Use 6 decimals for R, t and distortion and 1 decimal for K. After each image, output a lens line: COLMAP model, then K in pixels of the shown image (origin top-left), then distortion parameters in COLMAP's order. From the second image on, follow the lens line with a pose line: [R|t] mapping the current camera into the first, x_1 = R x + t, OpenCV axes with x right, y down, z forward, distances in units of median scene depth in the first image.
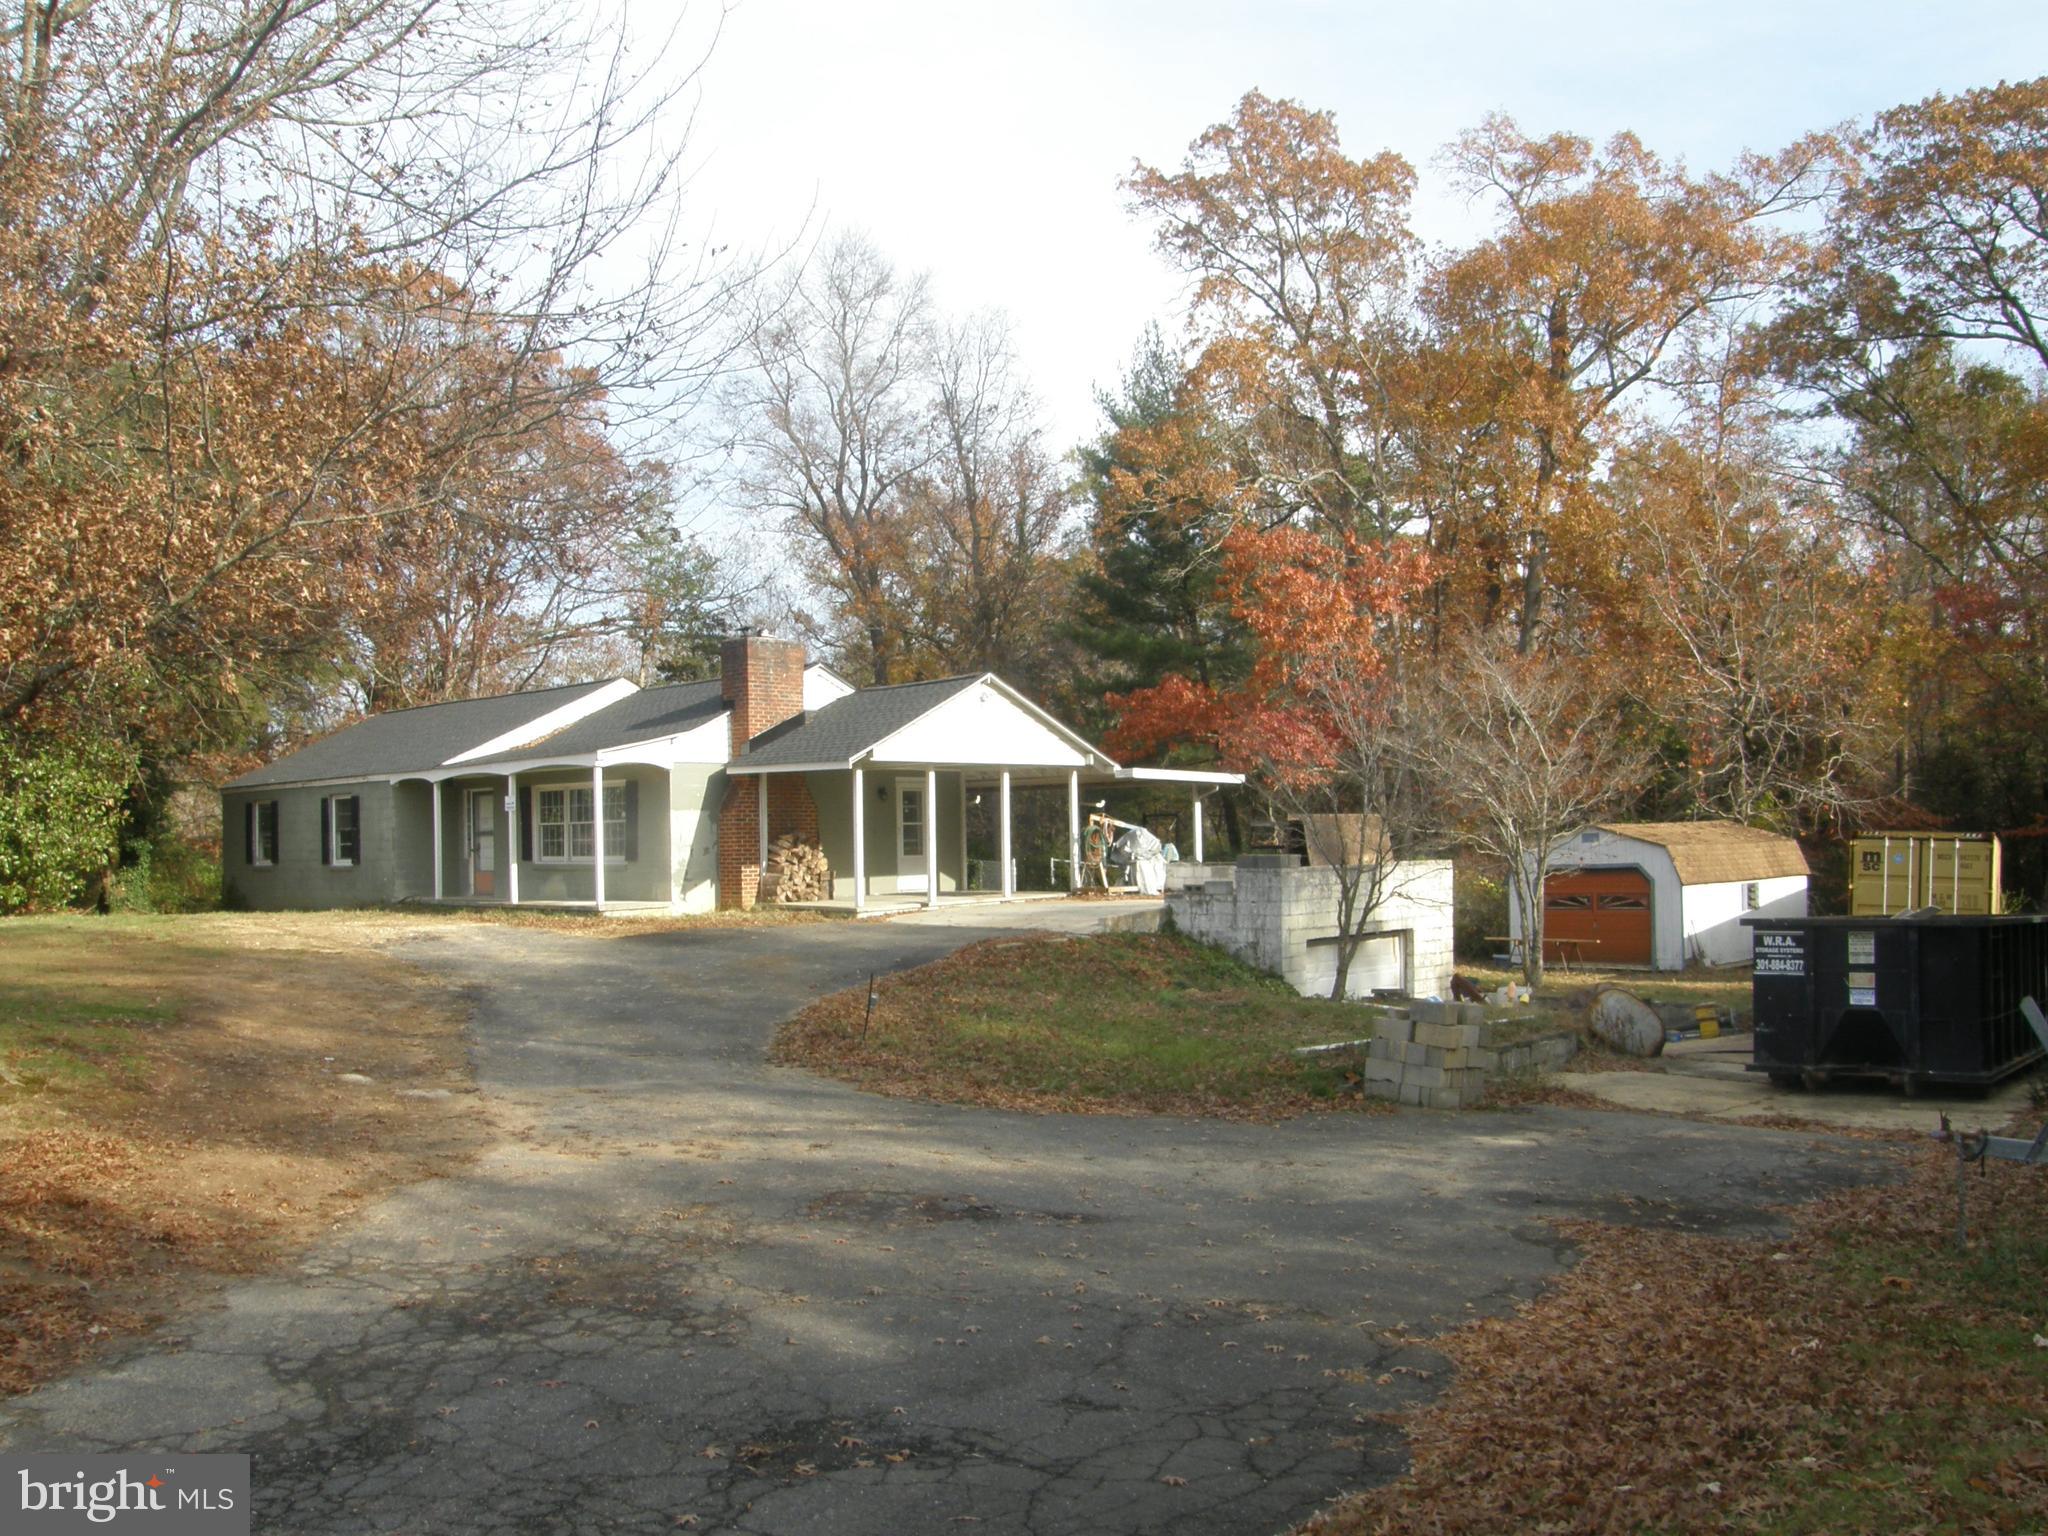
lens RADIAL K [[1764.7, 0, 1029.7], [0, 1764.7, 817.8], [0, 0, 1]] dist [-0.165525, 0.148209]
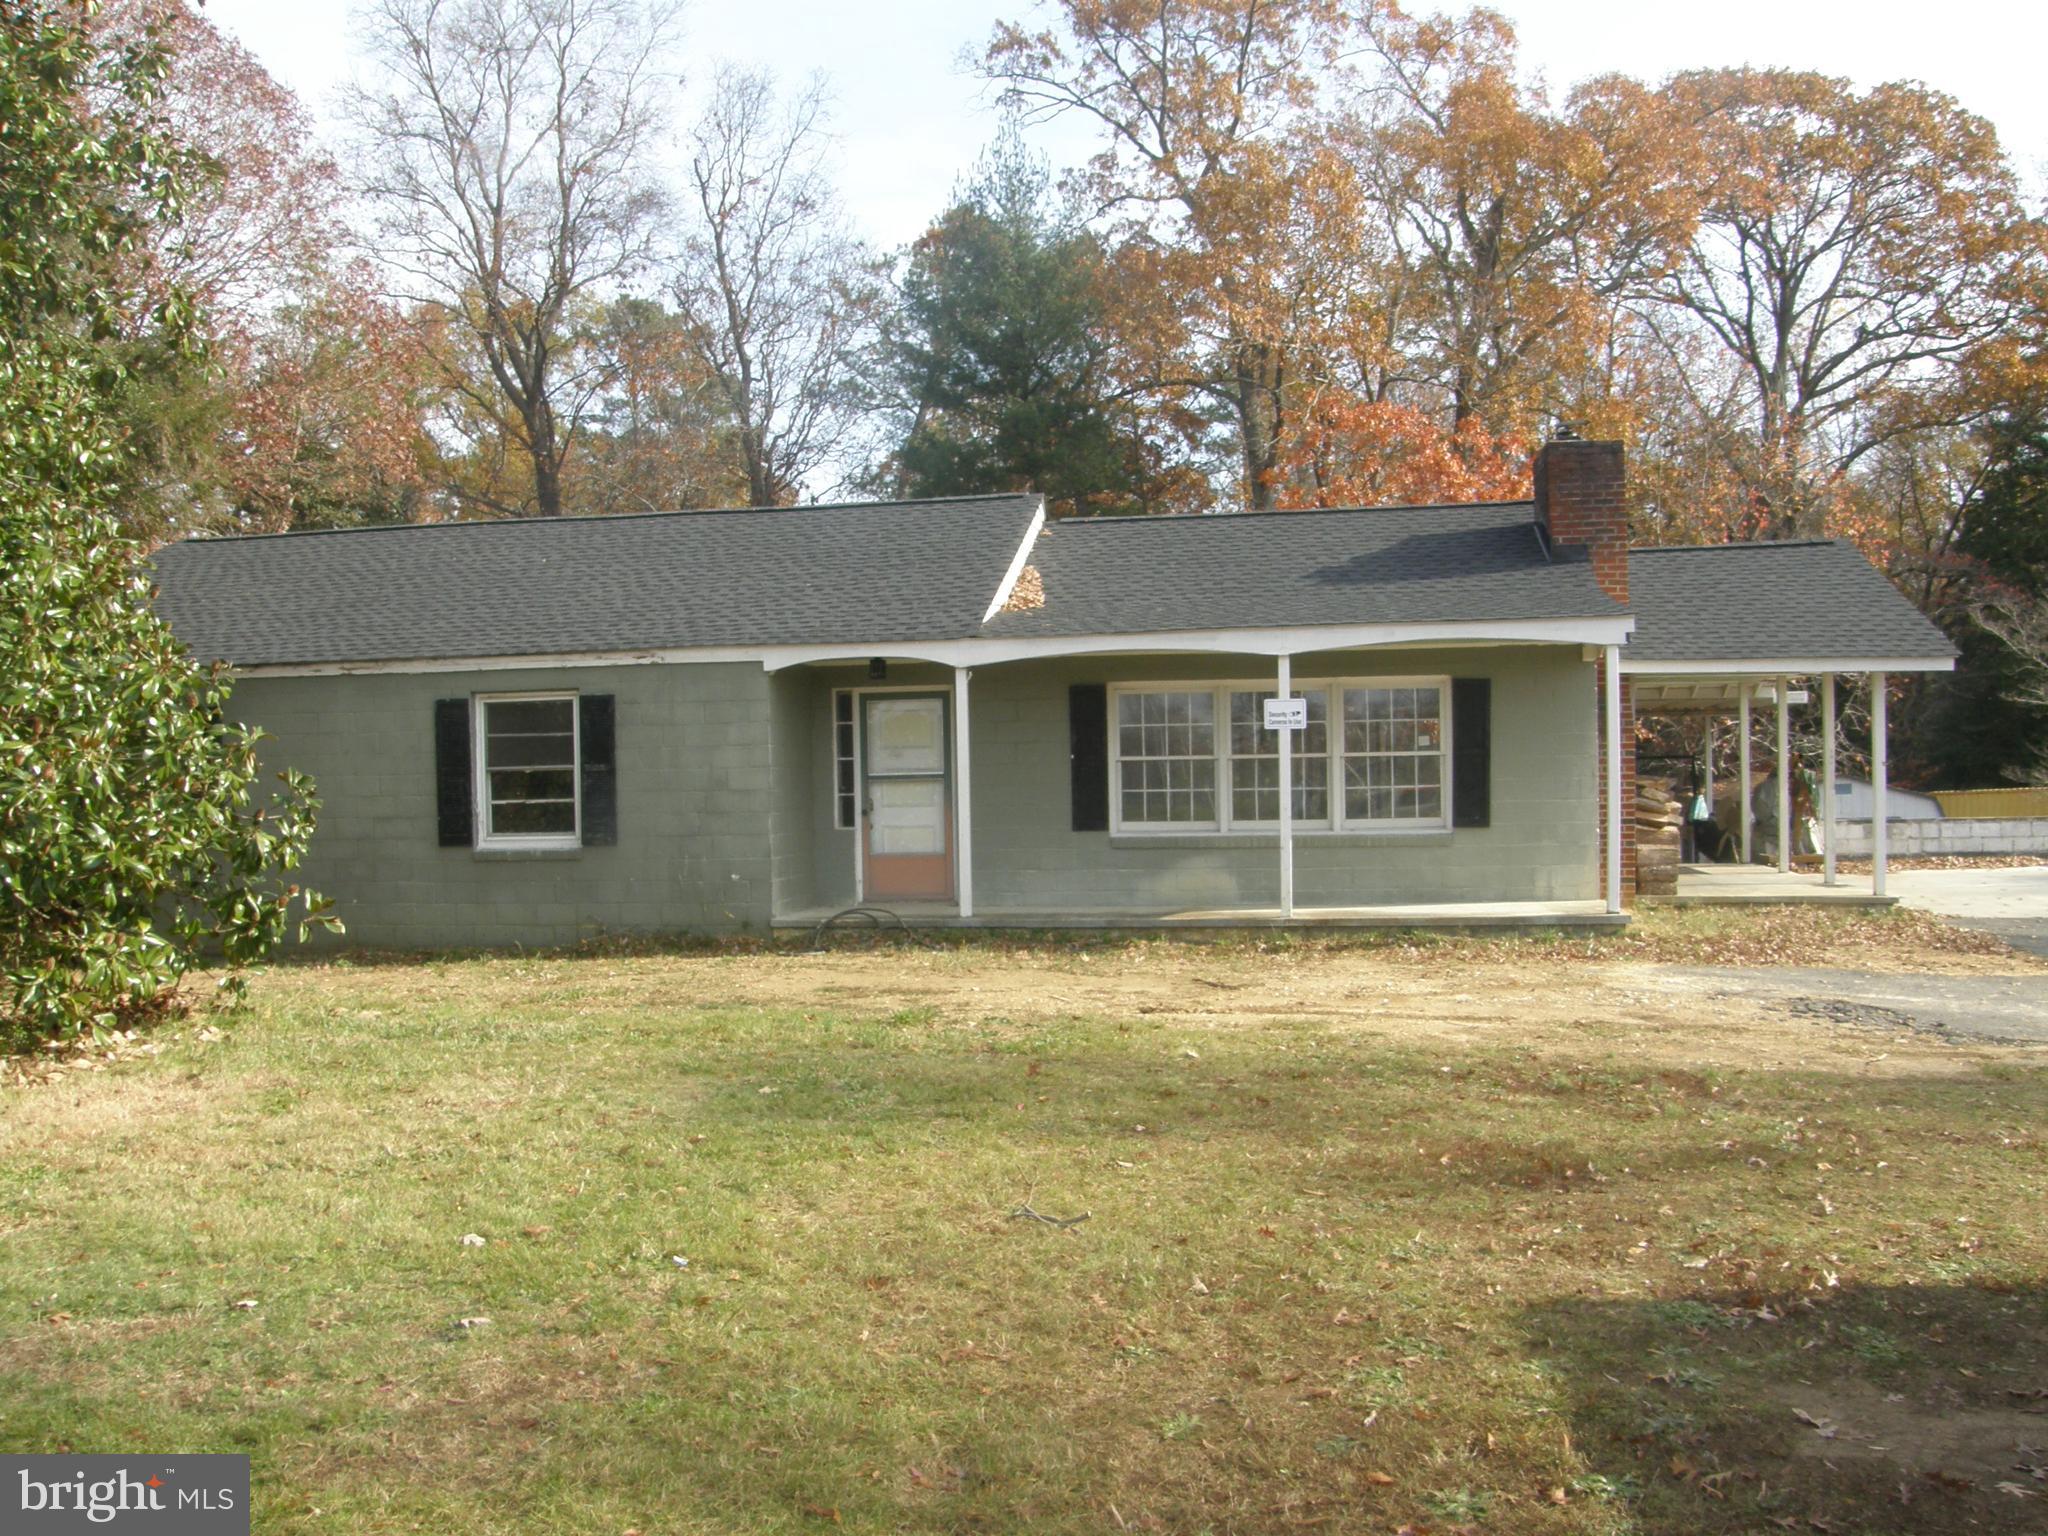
lens RADIAL K [[1764.7, 0, 1029.7], [0, 1764.7, 817.8], [0, 0, 1]] dist [-0.165525, 0.148209]
pose [[0.813407, -0.006057, 0.581664, -0.647270], [-0.003867, 0.999867, 0.015821, 0.013613], [-0.581682, -0.015118, 0.813276, 0.638564]]
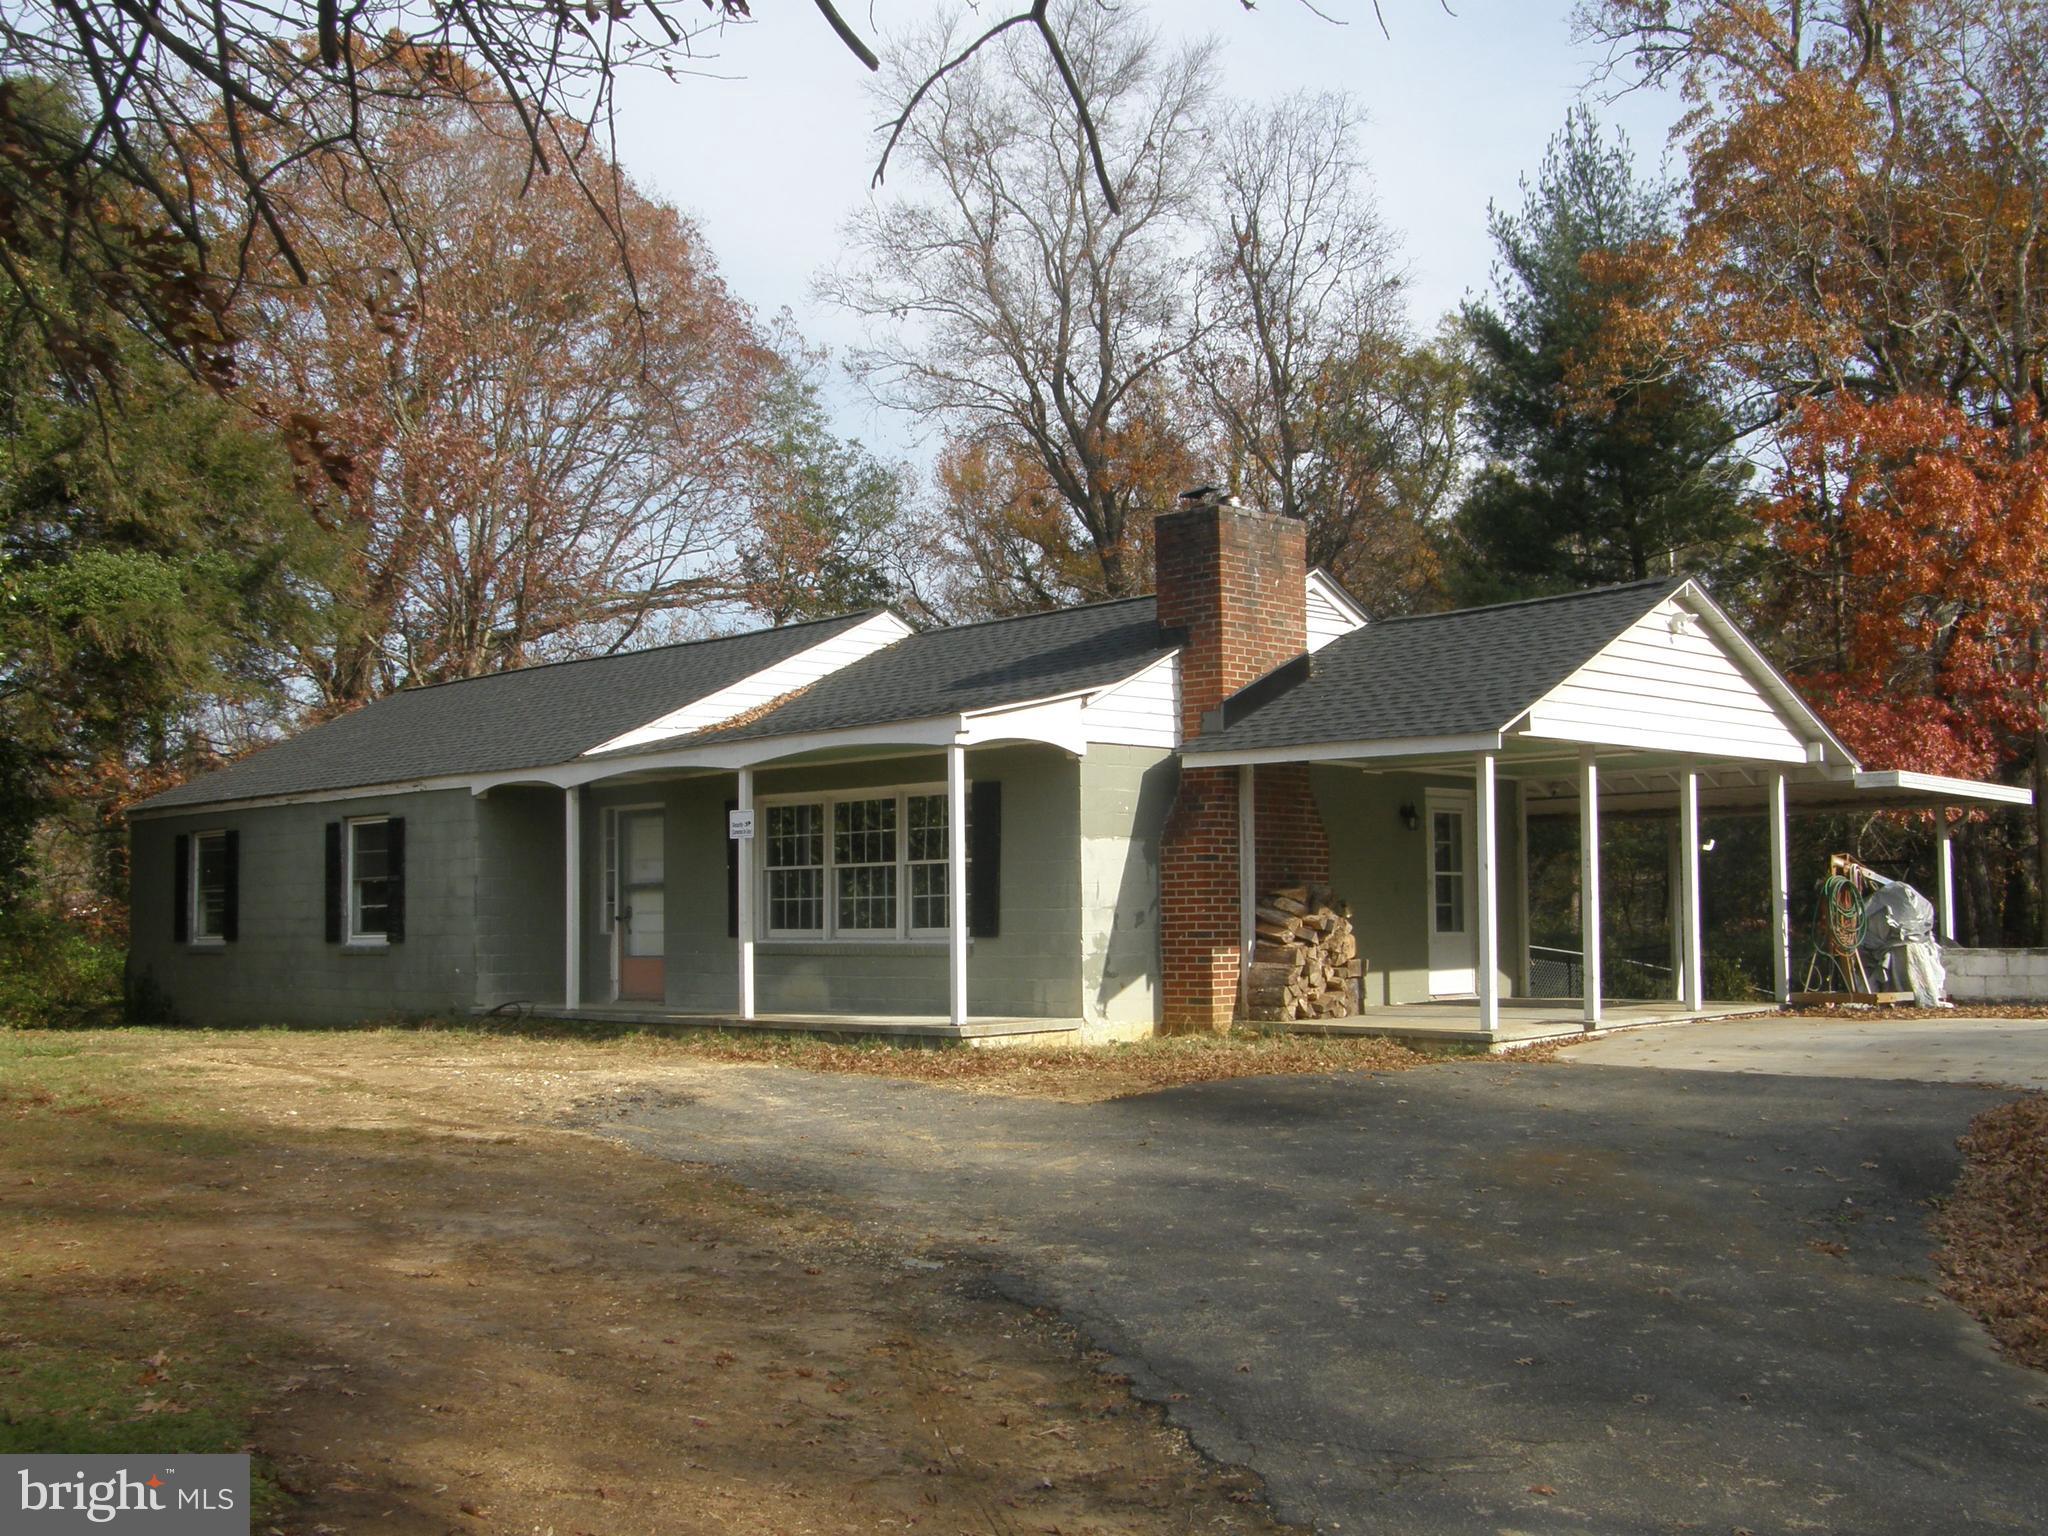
lens RADIAL K [[2181.8, 0, 1016.7], [0, 2181.8, 817.3], [0, 0, 1]] dist [-0.037771, 0.018897]
pose [[0.999736, 0.005979, -0.022193, -0.203690], [-0.006820, 0.999255, -0.037980, 0.013632], [0.021949, 0.038121, 0.999032, 0.358383]]
